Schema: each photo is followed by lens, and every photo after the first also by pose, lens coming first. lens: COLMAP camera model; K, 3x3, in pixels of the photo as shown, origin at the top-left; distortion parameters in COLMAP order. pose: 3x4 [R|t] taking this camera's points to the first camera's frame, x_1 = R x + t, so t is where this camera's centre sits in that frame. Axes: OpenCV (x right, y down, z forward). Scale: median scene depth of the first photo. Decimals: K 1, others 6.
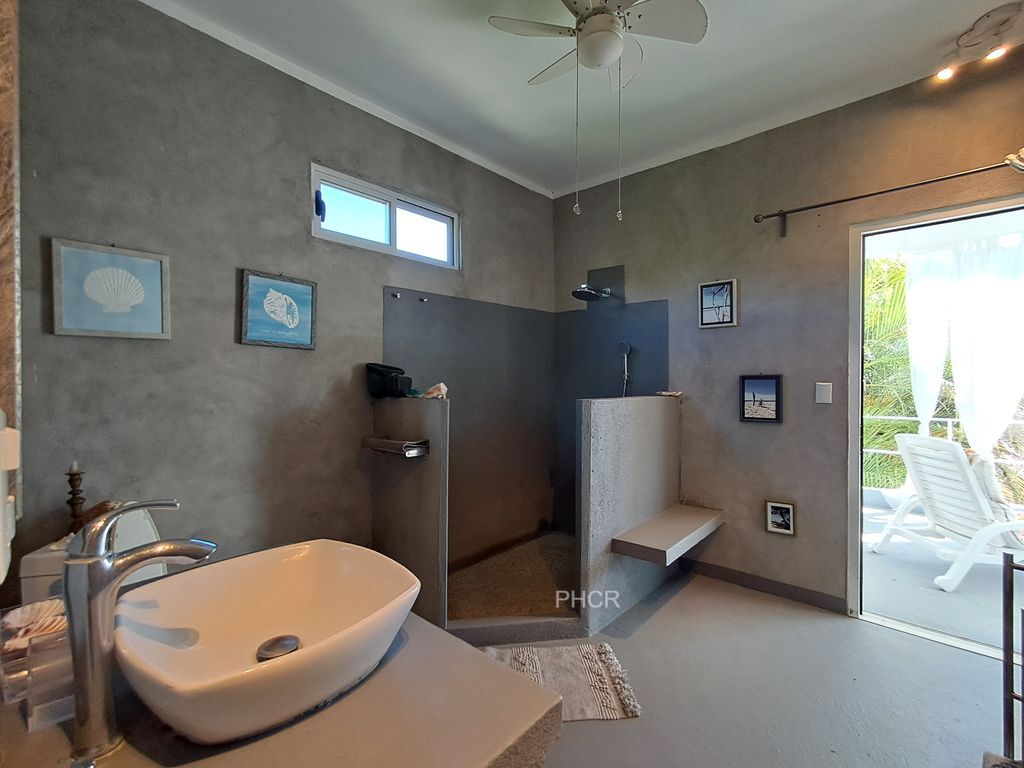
lens RADIAL K [[460.2, 0, 515.1], [0, 460.2, 386.6], [0, 0, 1]] dist [-0.004686, 0.000789]
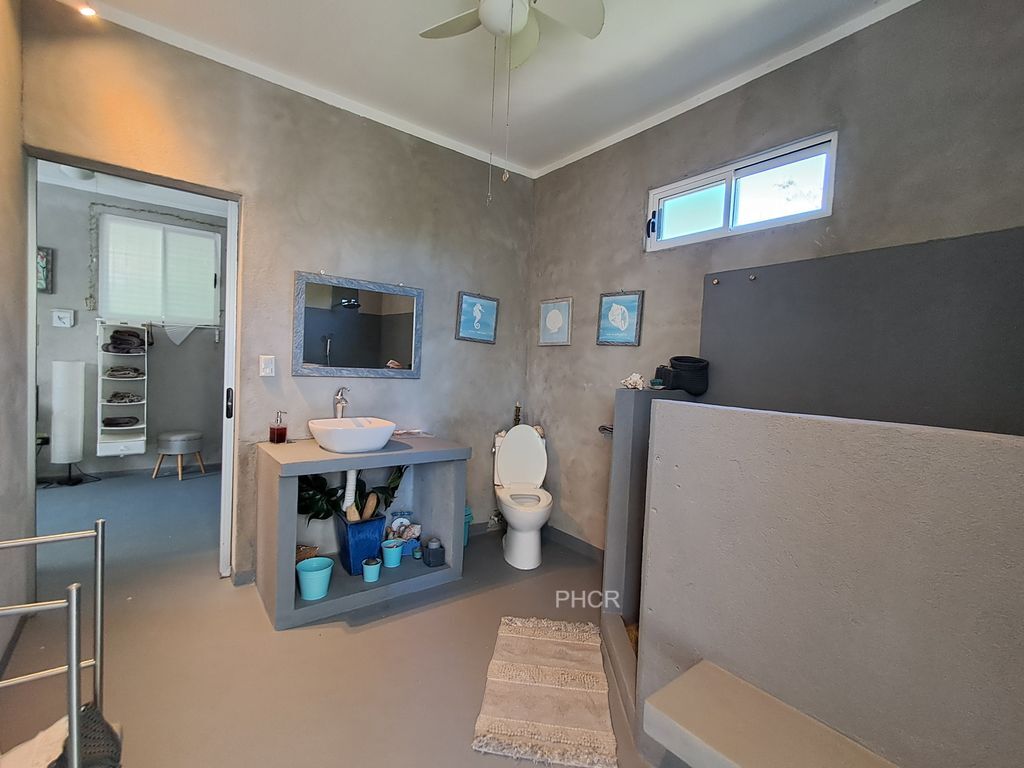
lens RADIAL K [[460.2, 0, 515.1], [0, 460.2, 386.6], [0, 0, 1]] dist [-0.004686, 0.000789]
pose [[-0.180185, 0.028857, -0.983209, 0.869664], [-0.063829, 0.997120, 0.040963, -0.001644], [0.981560, 0.070138, -0.177824, 0.952423]]
